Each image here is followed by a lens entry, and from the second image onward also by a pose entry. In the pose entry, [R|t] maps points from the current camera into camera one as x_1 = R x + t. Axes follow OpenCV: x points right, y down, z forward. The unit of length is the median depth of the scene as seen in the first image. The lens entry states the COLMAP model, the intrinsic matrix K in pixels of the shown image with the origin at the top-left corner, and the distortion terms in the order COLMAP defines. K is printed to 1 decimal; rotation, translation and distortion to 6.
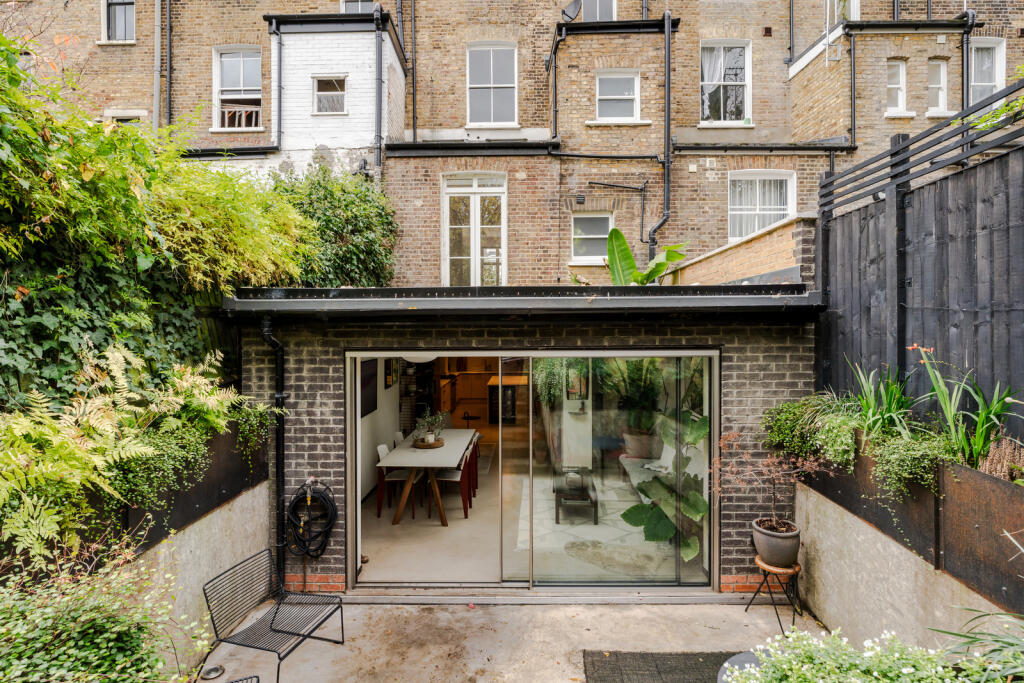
lens RADIAL K [[489.2, 0, 514.5], [0, 489.2, 341.7], [0, 0, 1]] dist [-0.002341, 0.000271]
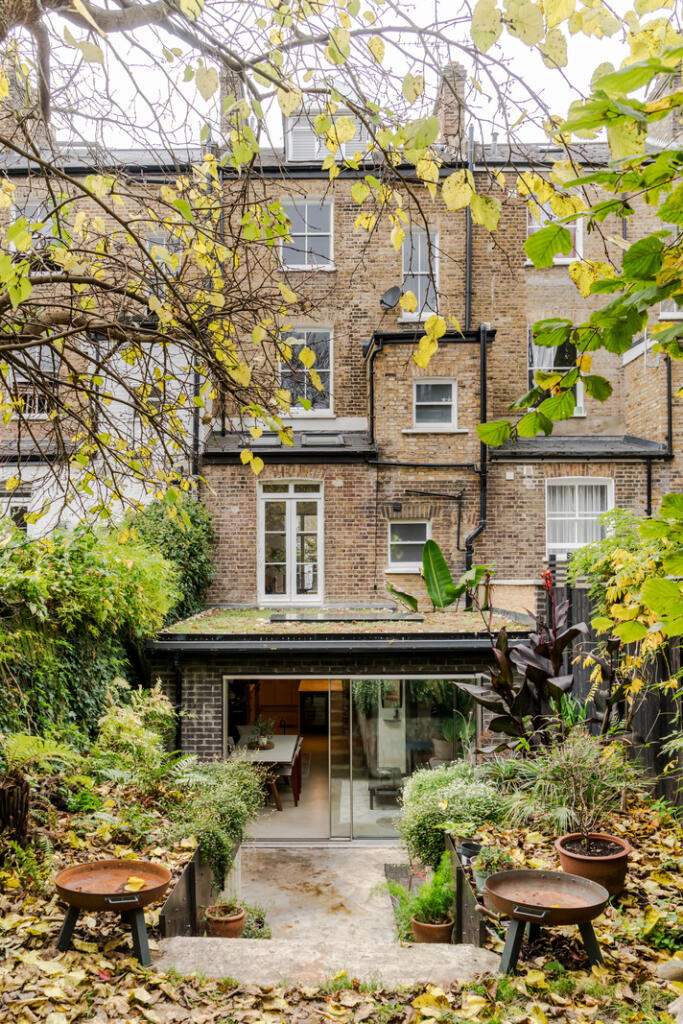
lens RADIAL K [[807.9, 0, 324.5], [0, 807.9, 602.8], [0, 0, 1]] dist [0.036846, -0.003548]
pose [[0.999893, 0.000865, 0.014588, -0.037829], [-0.000720, 0.999950, -0.009974, -0.079001], [-0.014596, 0.009962, 0.999844, -0.648014]]
